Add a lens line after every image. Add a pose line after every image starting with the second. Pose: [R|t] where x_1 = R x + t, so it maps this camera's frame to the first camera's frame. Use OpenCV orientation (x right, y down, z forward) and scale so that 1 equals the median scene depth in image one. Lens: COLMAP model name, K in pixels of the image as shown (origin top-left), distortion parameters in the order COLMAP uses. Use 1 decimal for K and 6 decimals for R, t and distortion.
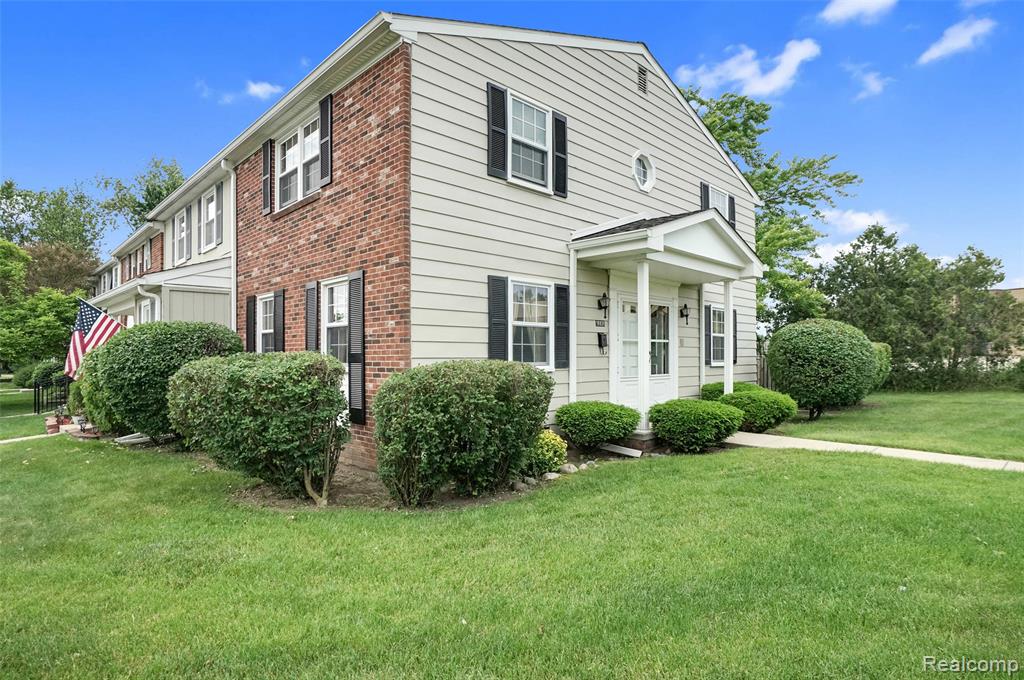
lens RADIAL K [[539.6, 0, 512.0], [0, 539.6, 345.2], [0, 0, 1]] dist [-0.027877, 0.016454]
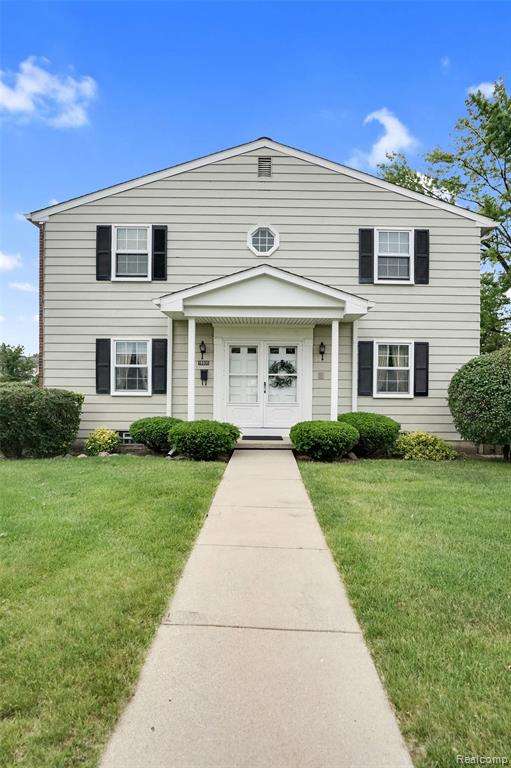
lens RADIAL K [[233.2, 0, 259.3], [0, 233.2, 385.9], [0, 0, 1]] dist [-0.000869, 0.000015]
pose [[0.722907, 0.004968, -0.690928, 0.694992], [0.004158, 0.999925, 0.011541, 0.012811], [0.690933, -0.011216, 0.722832, 0.668695]]
